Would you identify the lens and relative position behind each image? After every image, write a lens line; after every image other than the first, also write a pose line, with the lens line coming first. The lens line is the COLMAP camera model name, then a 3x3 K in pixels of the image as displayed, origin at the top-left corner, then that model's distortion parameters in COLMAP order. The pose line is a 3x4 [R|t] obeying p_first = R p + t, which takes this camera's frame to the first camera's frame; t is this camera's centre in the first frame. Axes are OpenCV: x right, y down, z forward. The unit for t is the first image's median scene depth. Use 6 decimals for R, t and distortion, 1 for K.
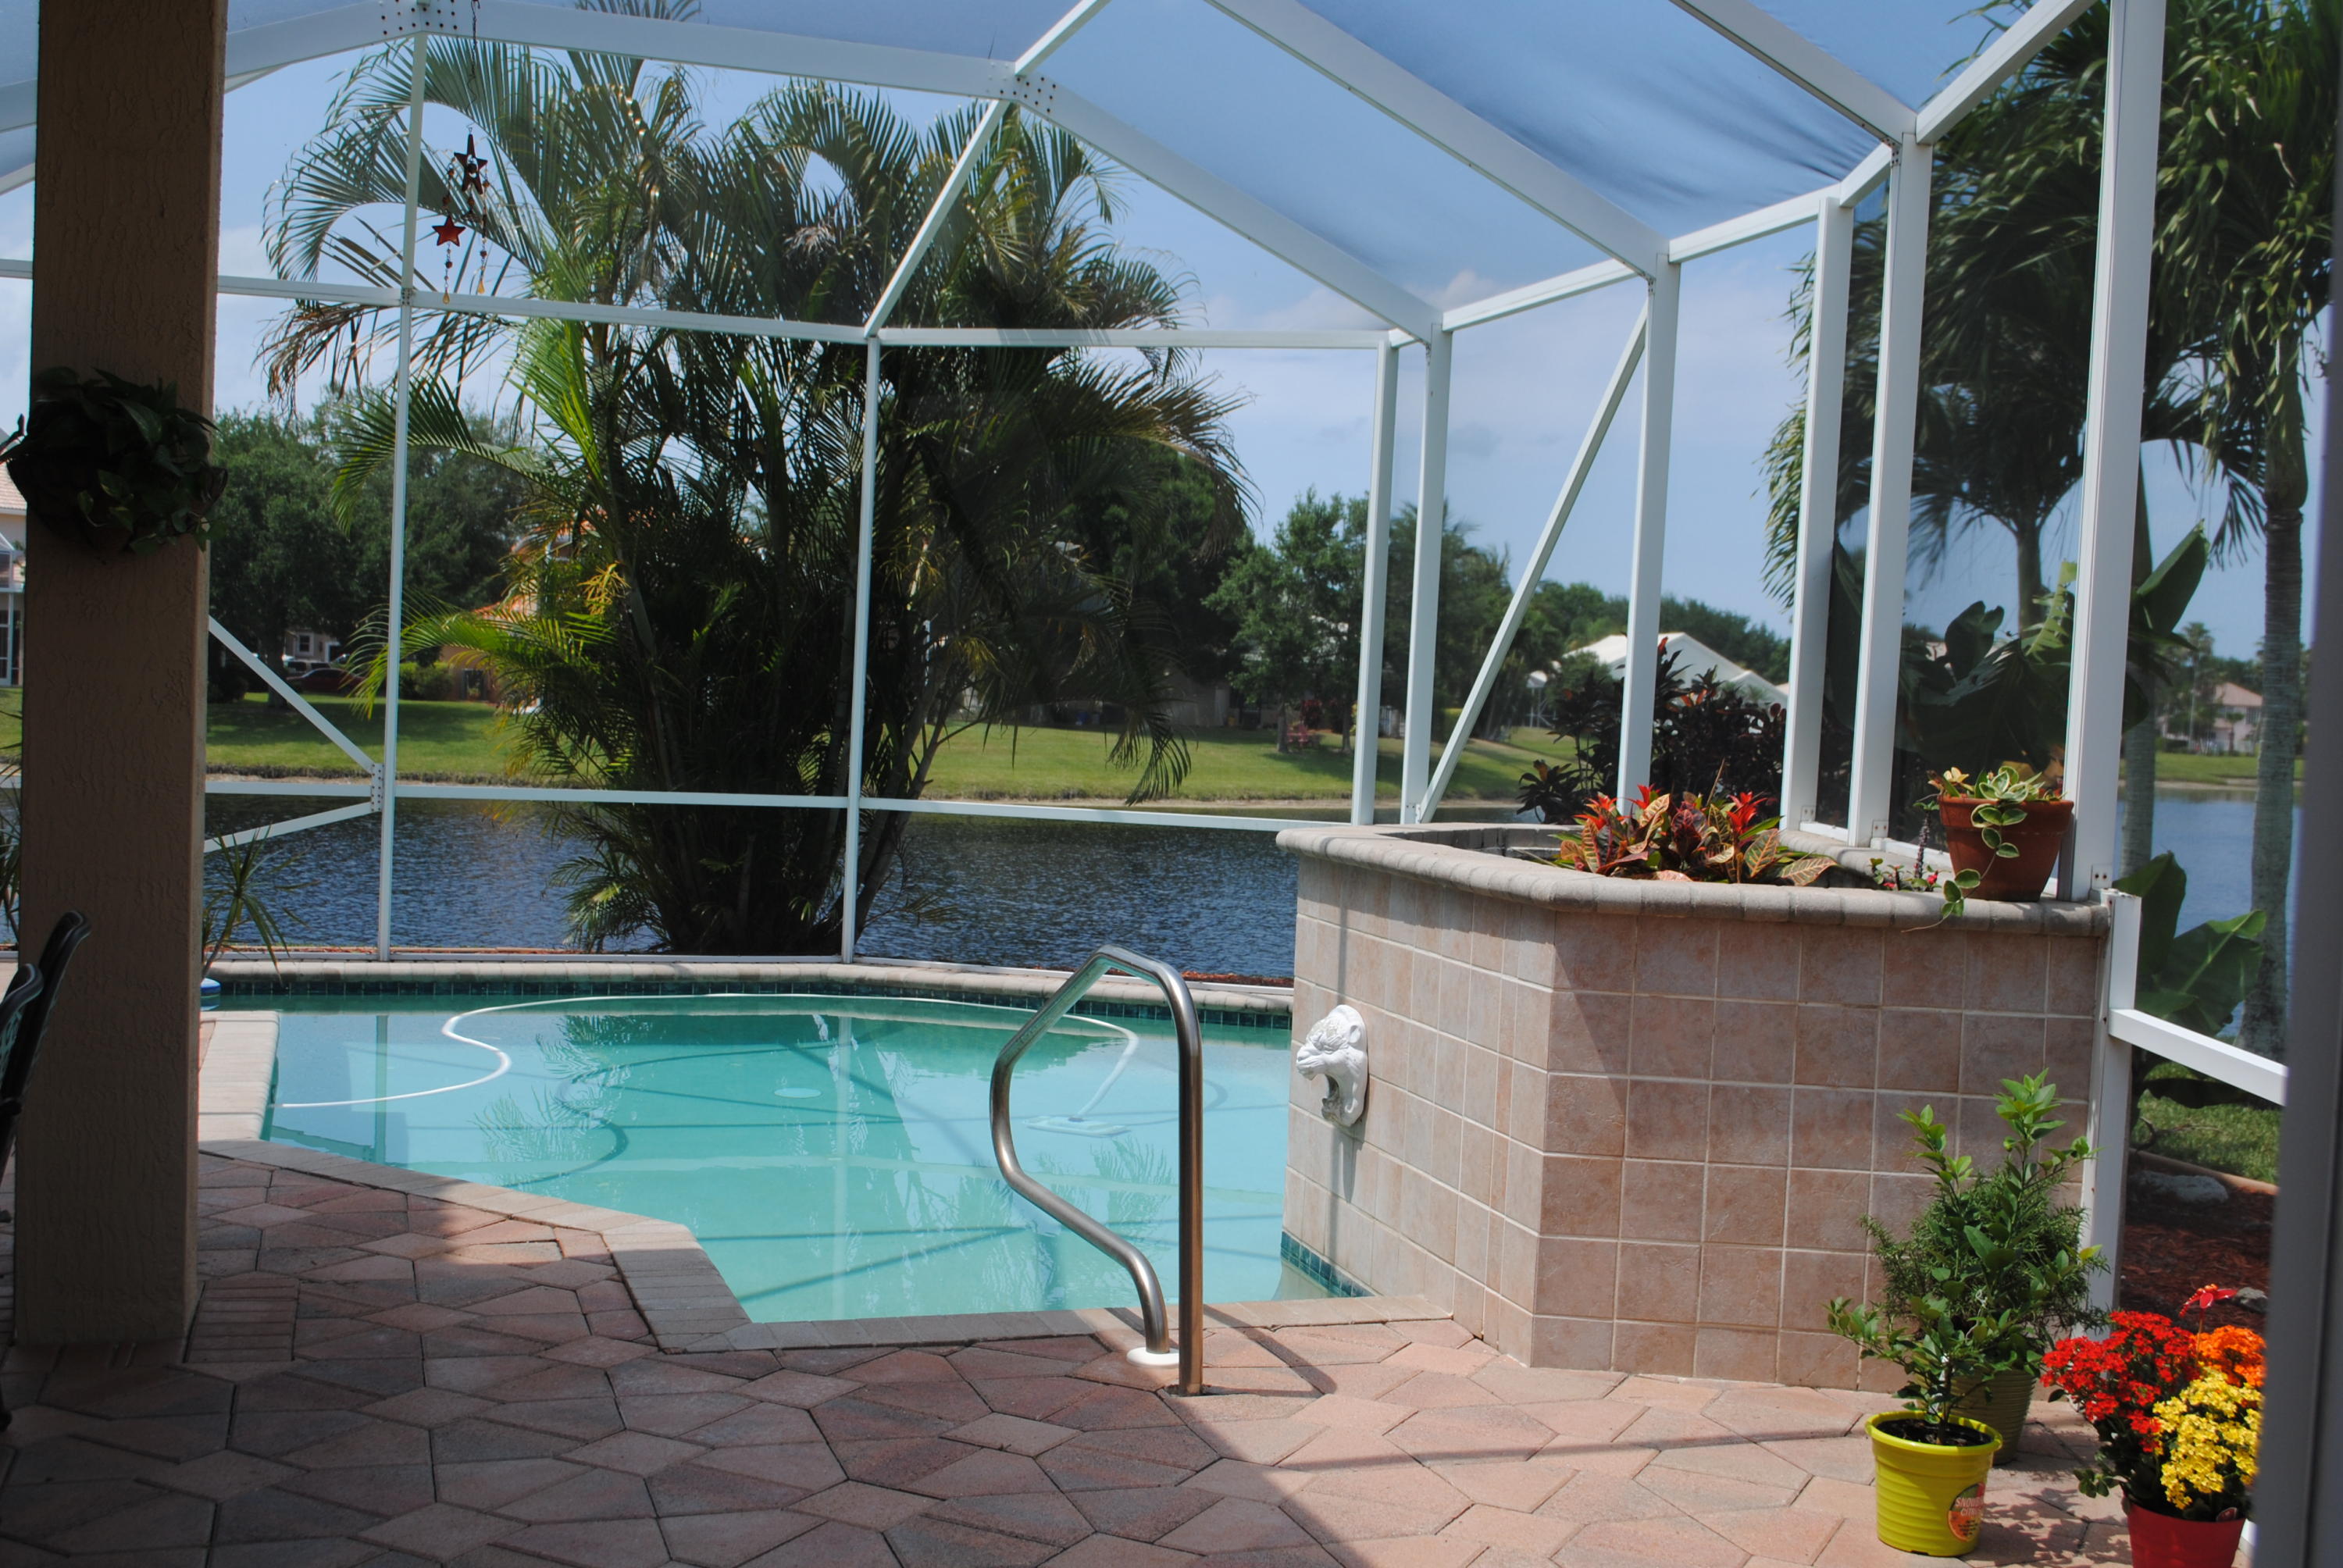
lens RADIAL K [[2430.8, 0, 1168.6], [0, 2430.8, 795.6], [0, 0, 1]] dist [-0.010459, 0.000000]
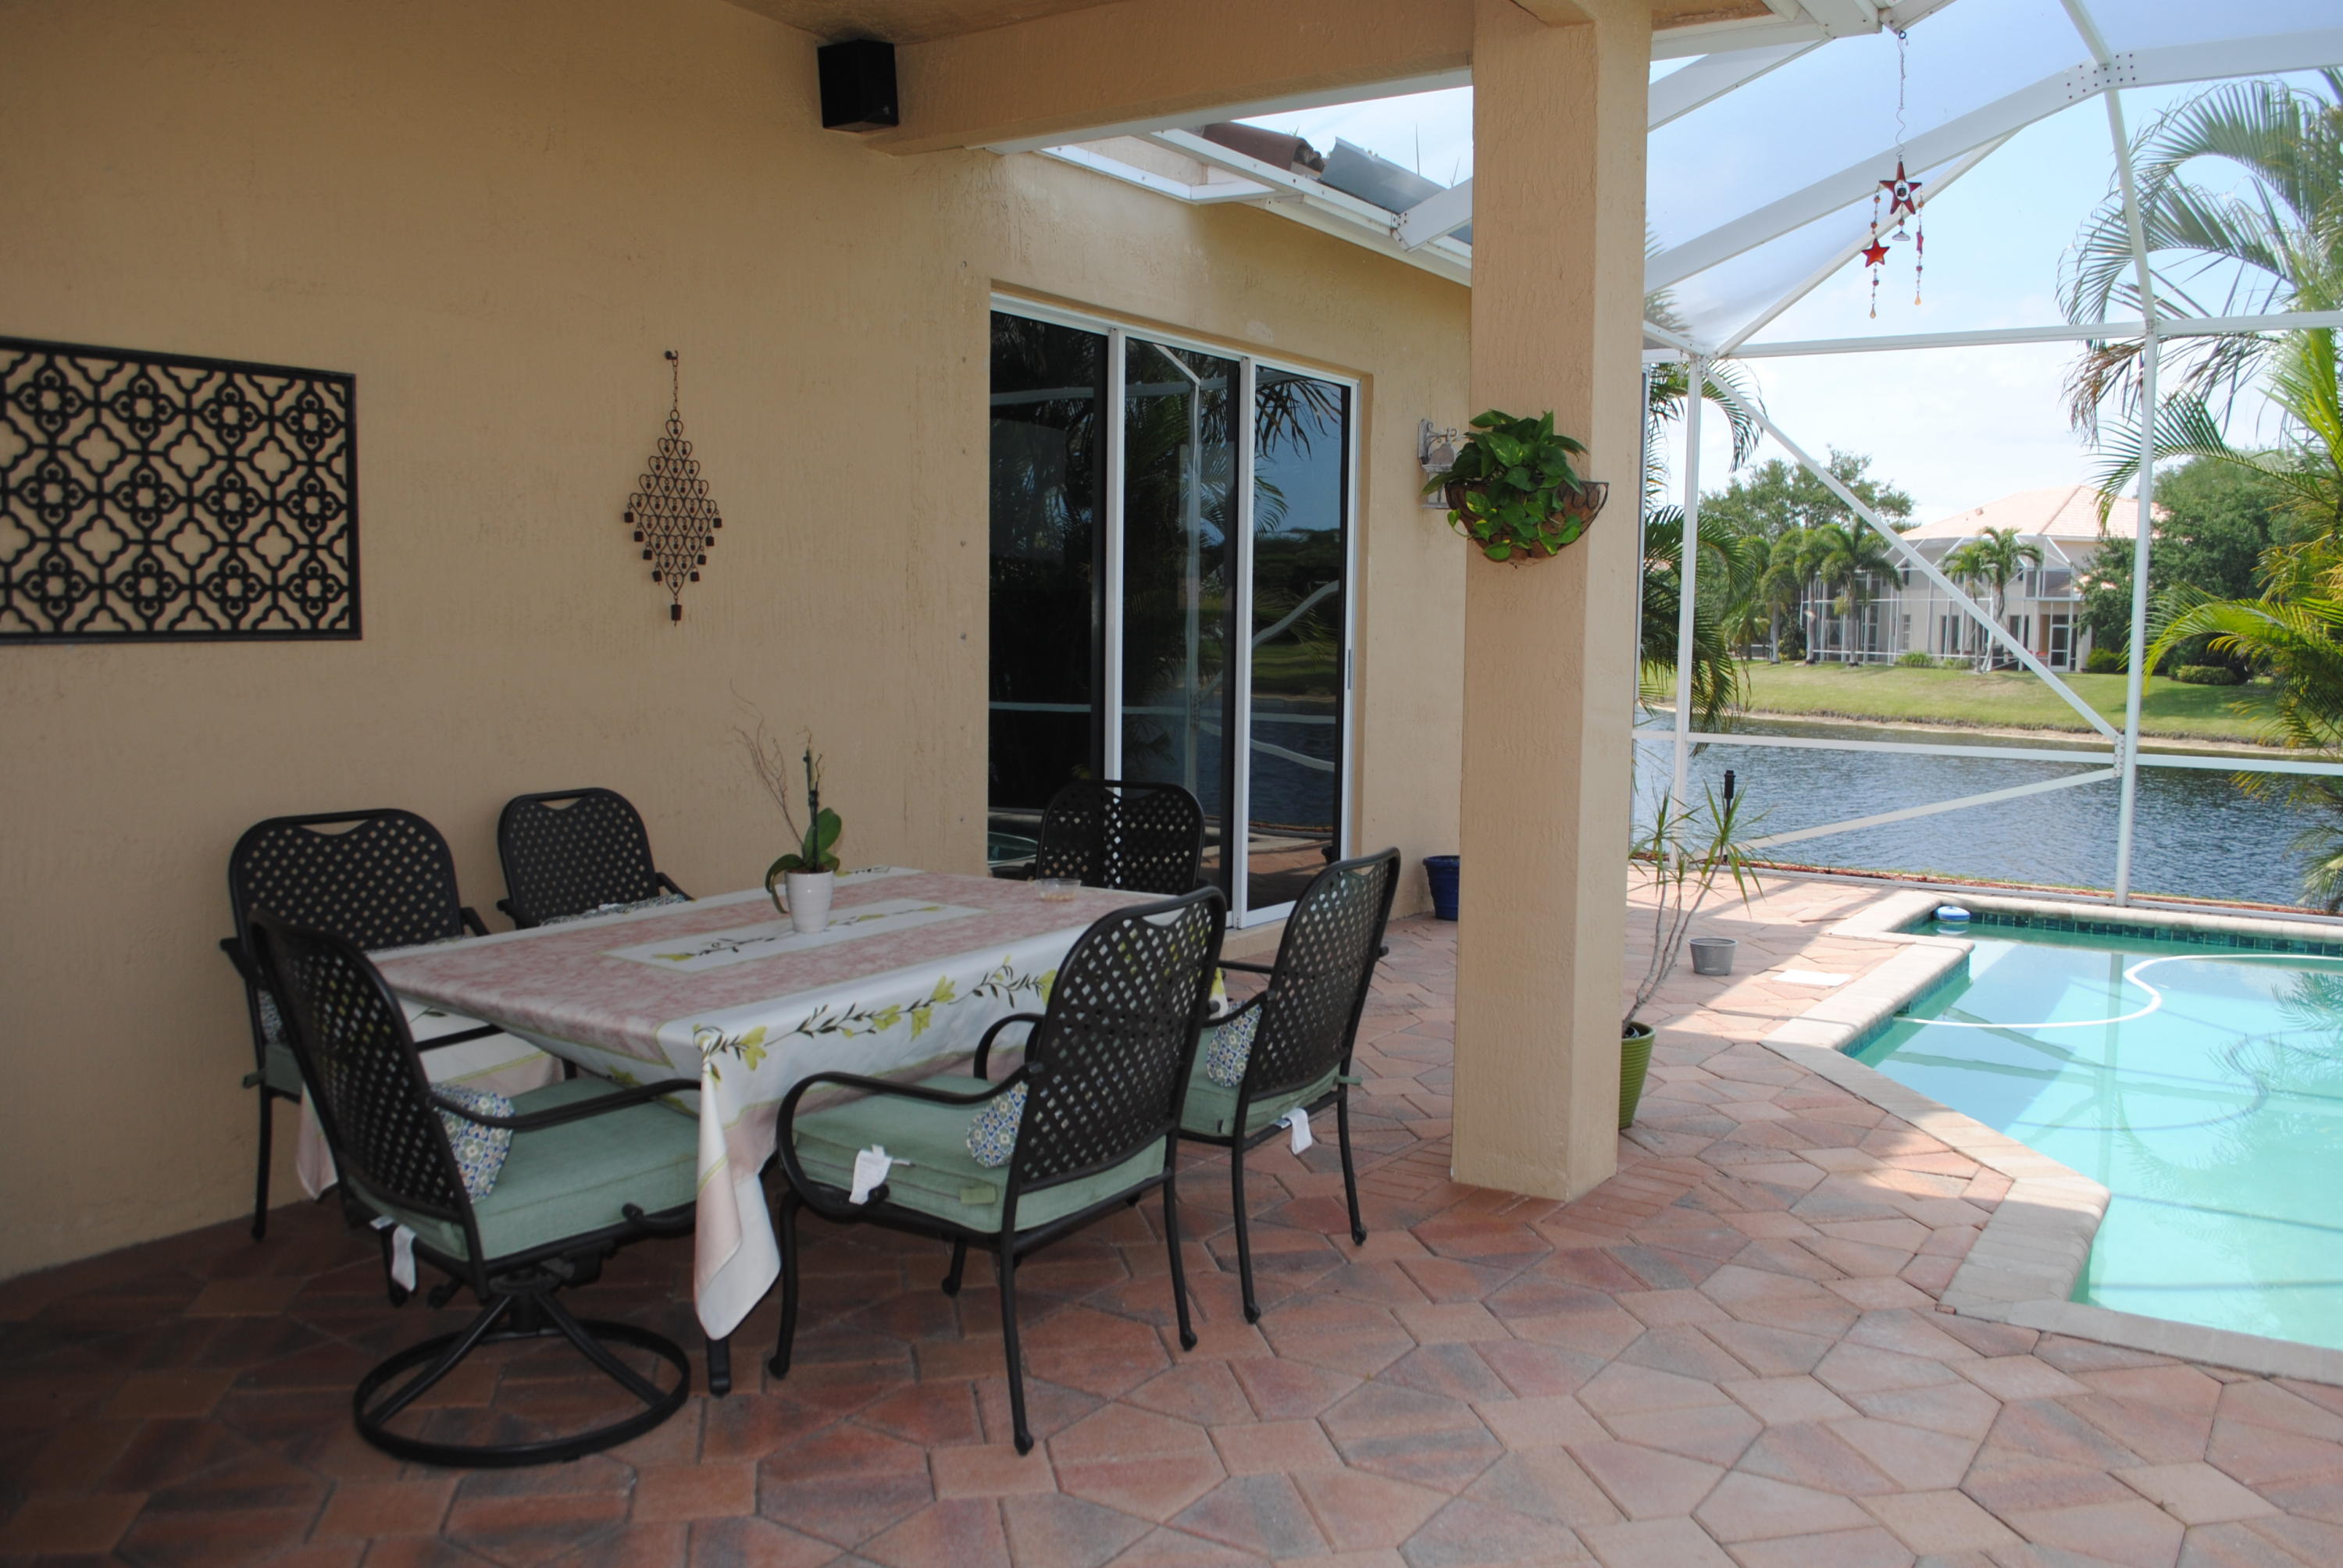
lens RADIAL K [[1879.6, 0, 1173.8], [0, 1879.6, 766.7], [0, 0, 1]] dist [-0.078395, 0.004777]
pose [[0.624776, 0.031329, -0.780175, 0.151943], [-0.026861, 0.999466, 0.018624, -0.004605], [0.780342, 0.009321, 0.625284, 0.205462]]
